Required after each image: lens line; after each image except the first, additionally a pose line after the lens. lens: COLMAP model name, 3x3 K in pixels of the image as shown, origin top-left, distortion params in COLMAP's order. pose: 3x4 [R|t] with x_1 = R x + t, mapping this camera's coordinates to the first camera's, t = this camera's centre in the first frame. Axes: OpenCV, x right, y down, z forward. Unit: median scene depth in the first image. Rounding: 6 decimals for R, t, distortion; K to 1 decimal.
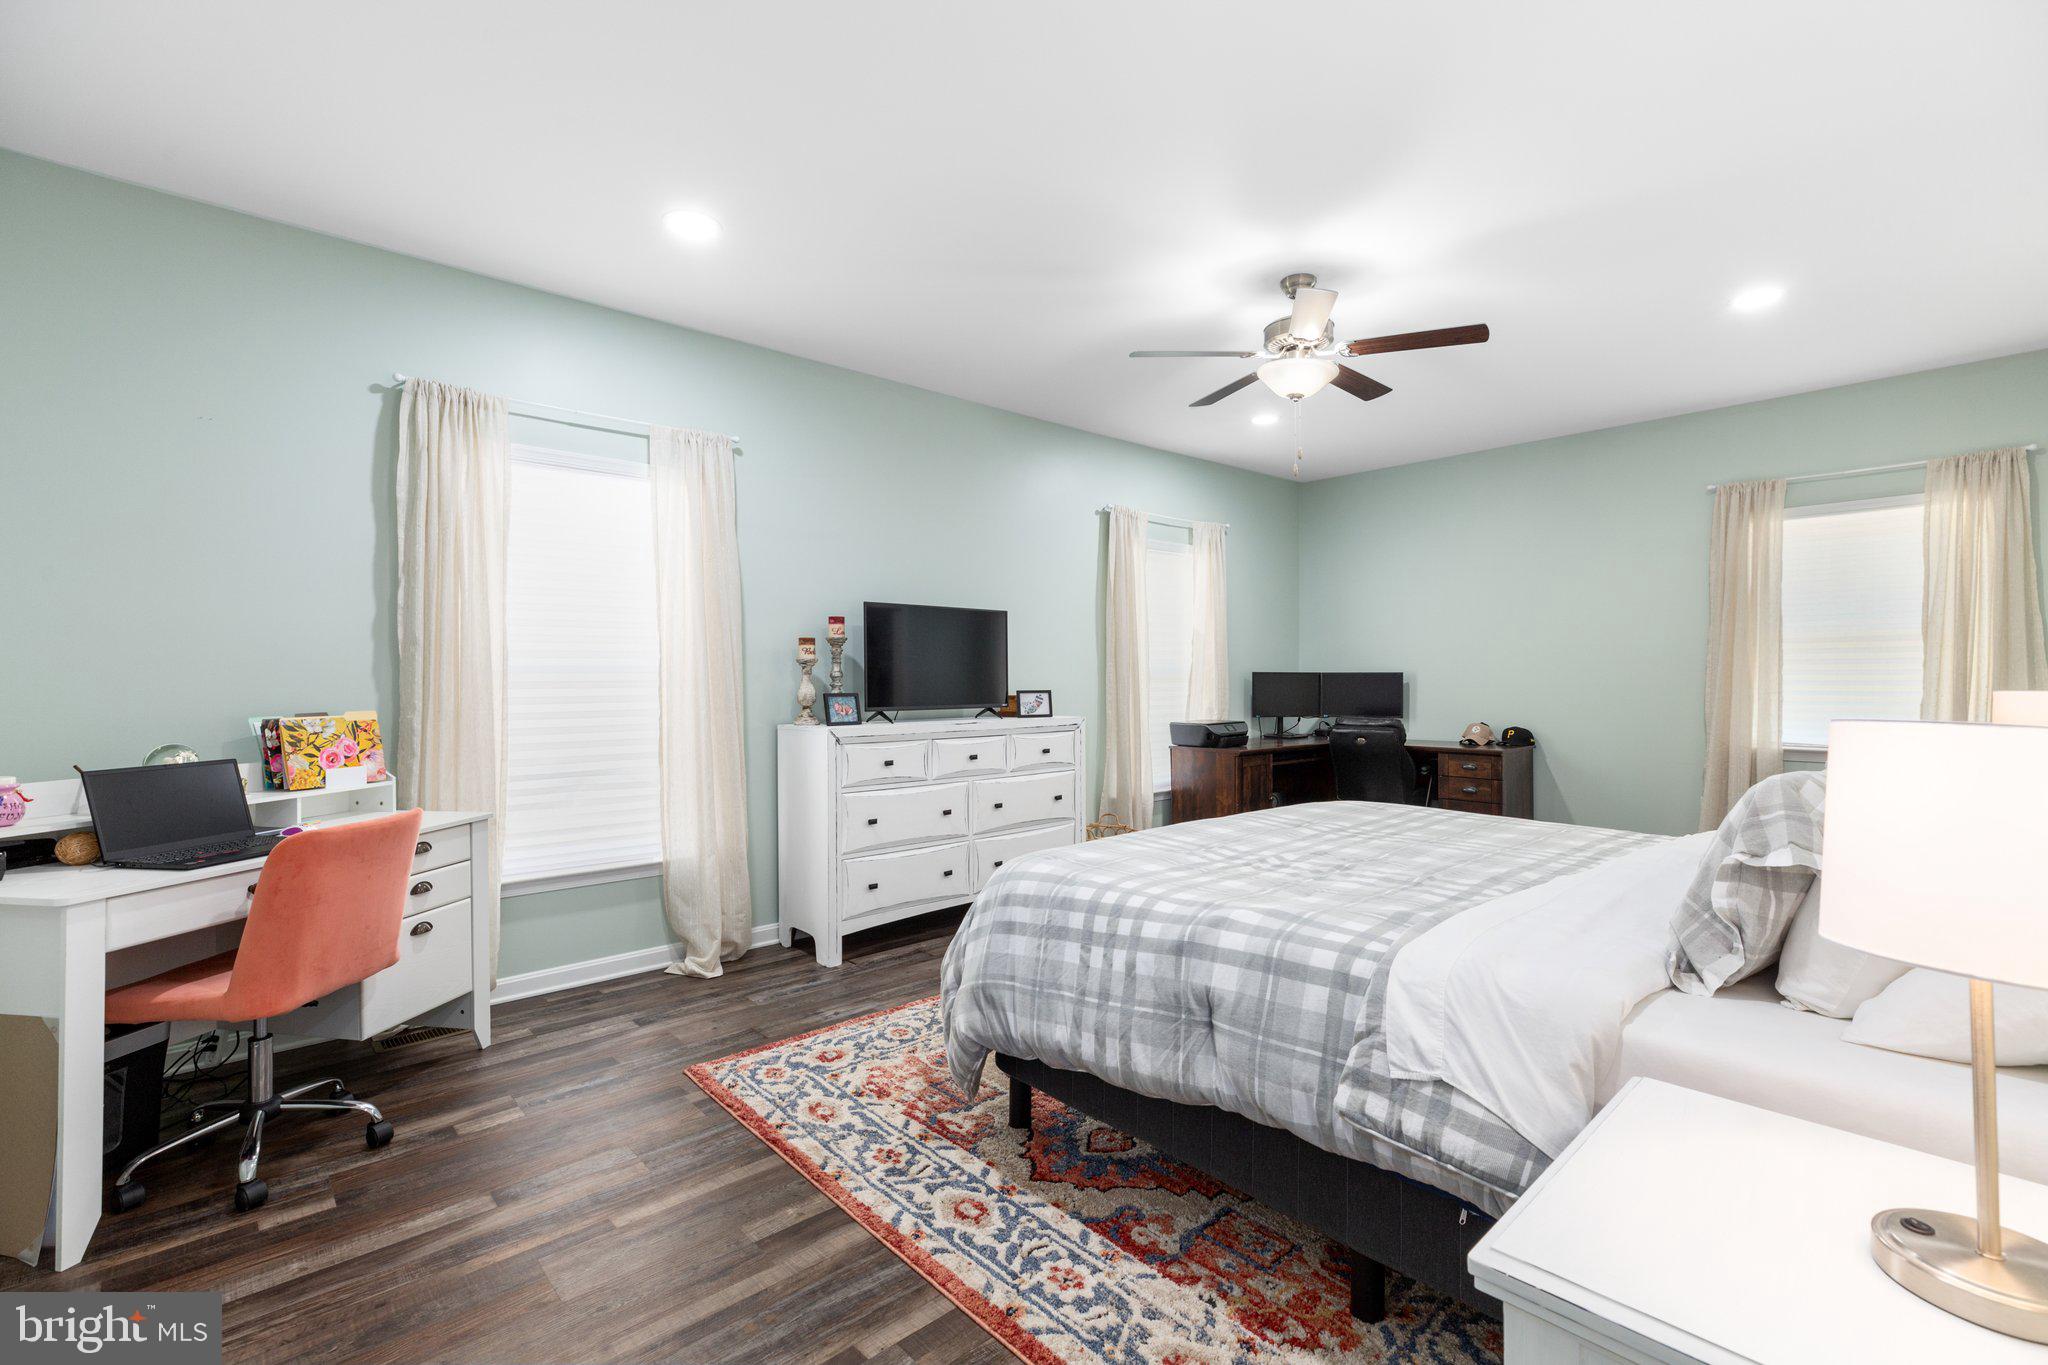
lens RADIAL K [[879.9, 0, 1024.0], [0, 879.9, 682.5], [0, 0, 1]] dist [-0.000740, 0.000115]
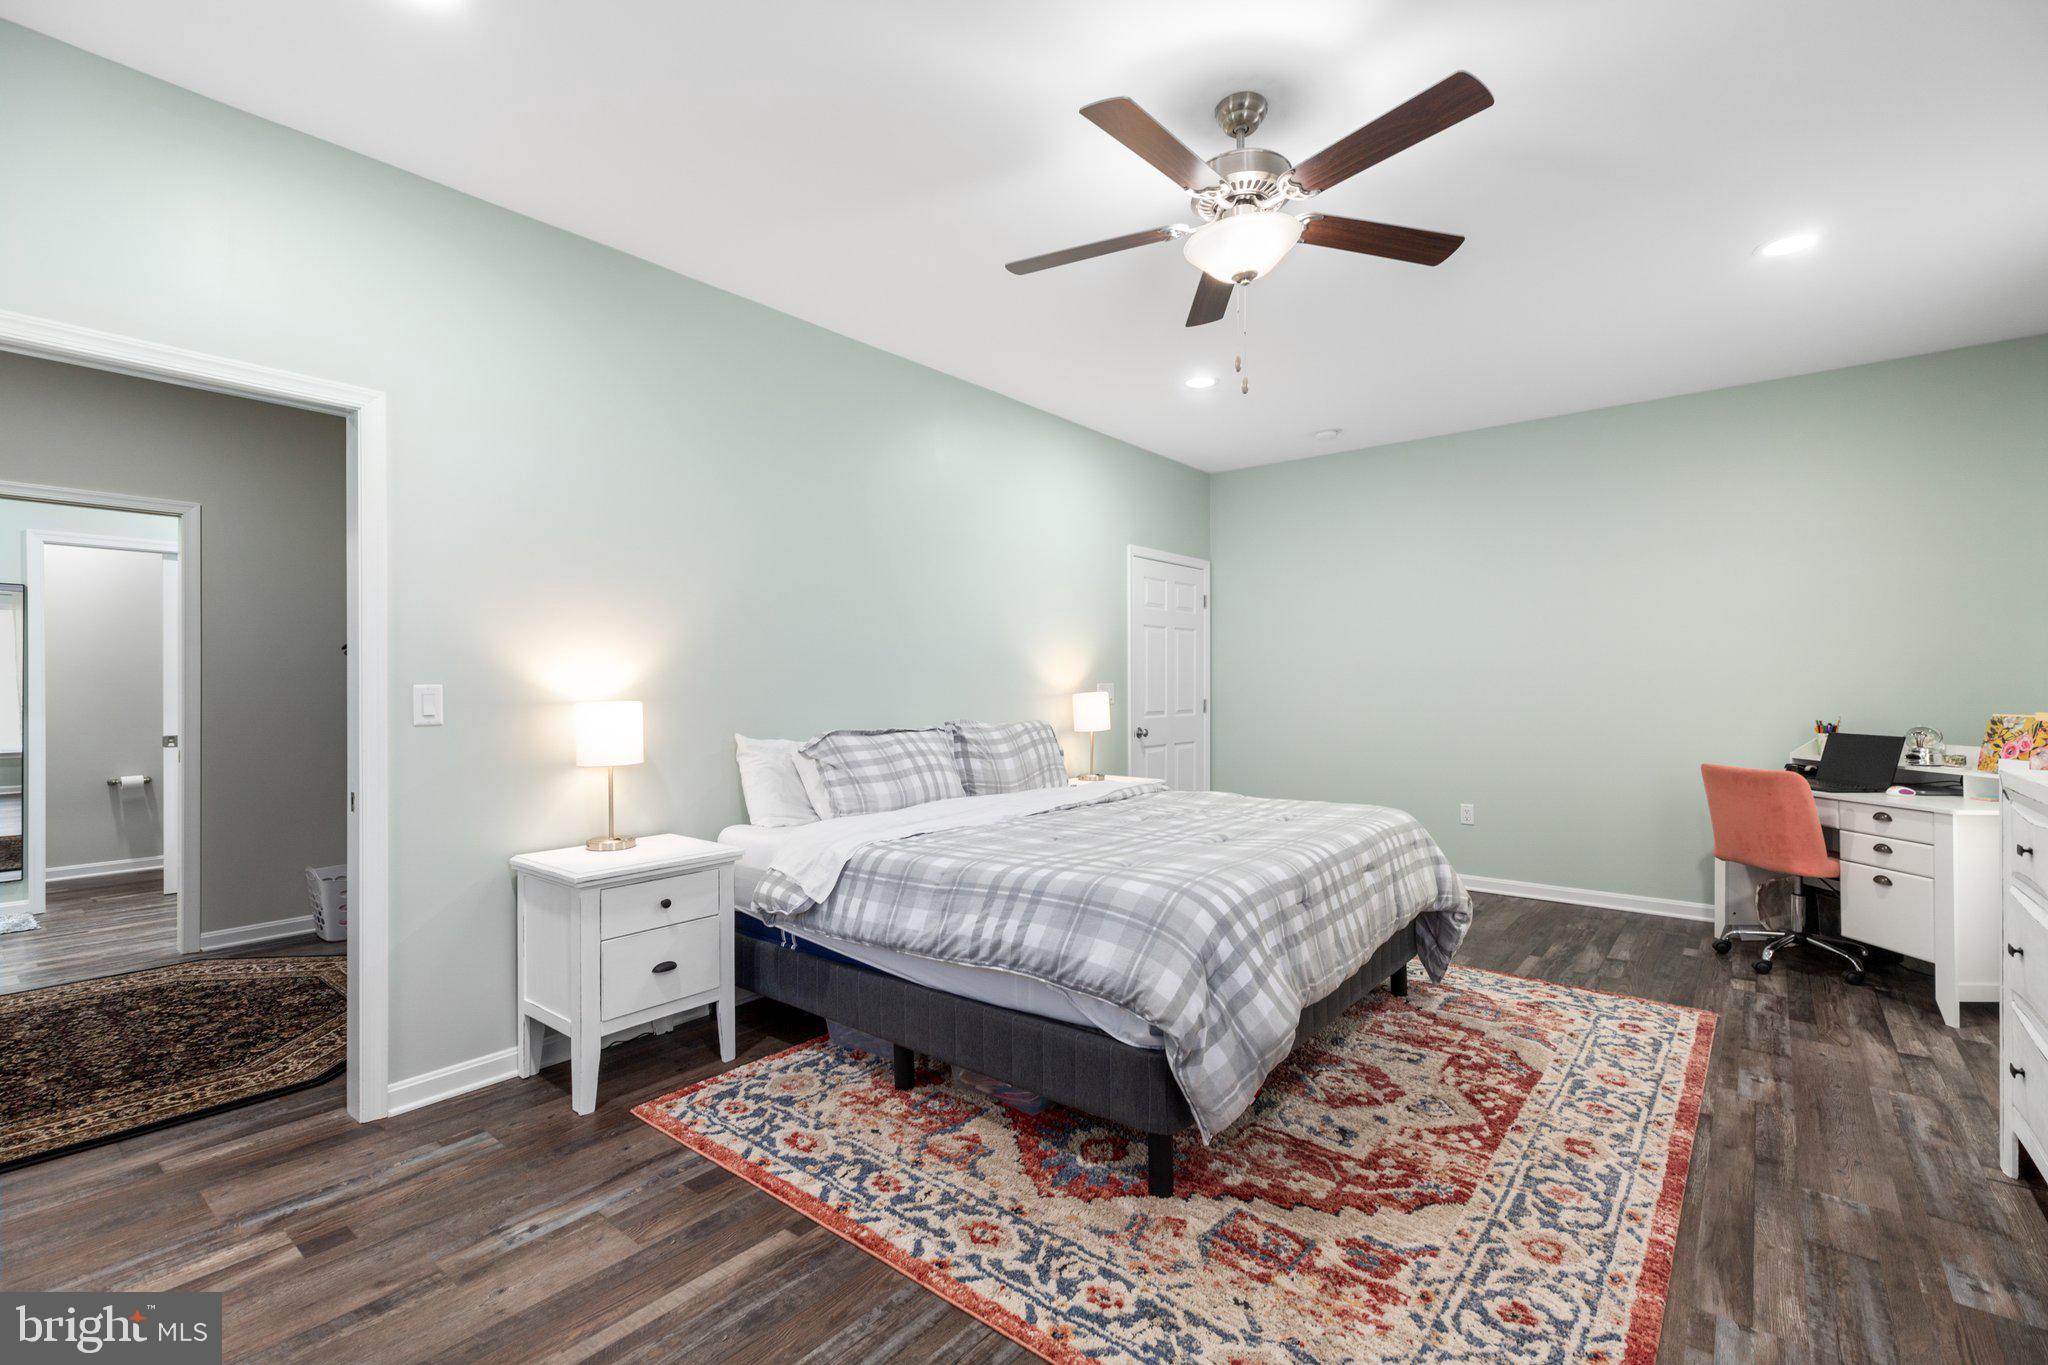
lens RADIAL K [[910.0, 0, 1029.1], [0, 910.0, 686.0], [0, 0, 1]] dist [0.003094, 0.000751]
pose [[-0.984074, -0.002157, -0.177749, 0.504841], [-0.005562, 0.999810, 0.018662, -0.010427], [0.177675, 0.019354, -0.983899, 1.392150]]
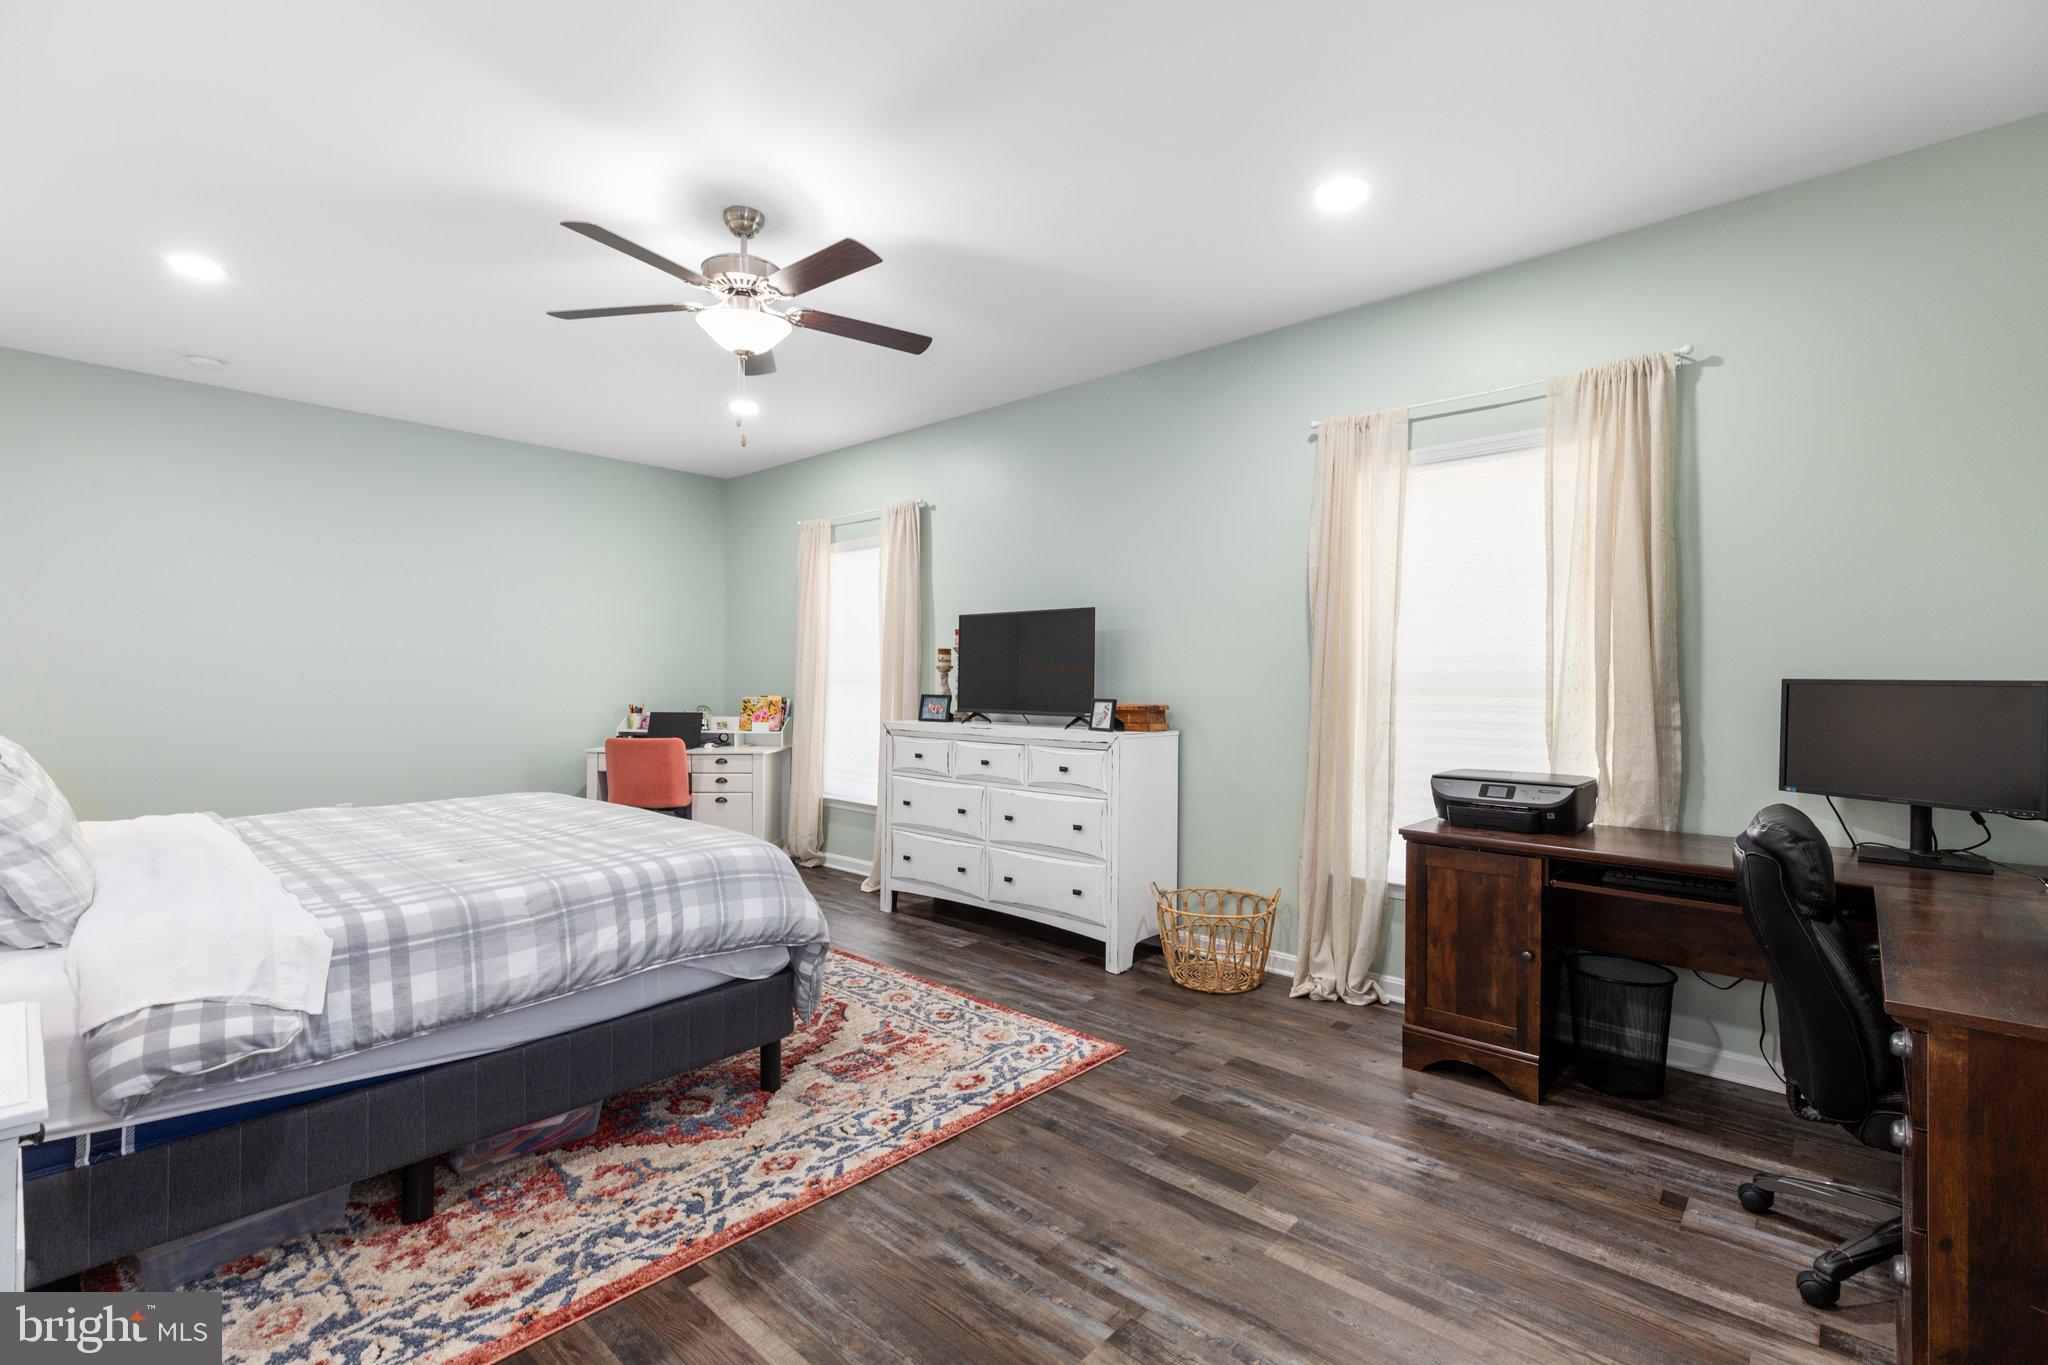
lens RADIAL K [[910.0, 0, 1029.1], [0, 910.0, 686.0], [0, 0, 1]] dist [0.003094, 0.000751]
pose [[0.121310, 0.002118, -0.992612, 1.023168], [-0.024131, 0.999708, -0.000816, -0.001471], [0.992321, 0.024051, 0.121326, 0.977812]]
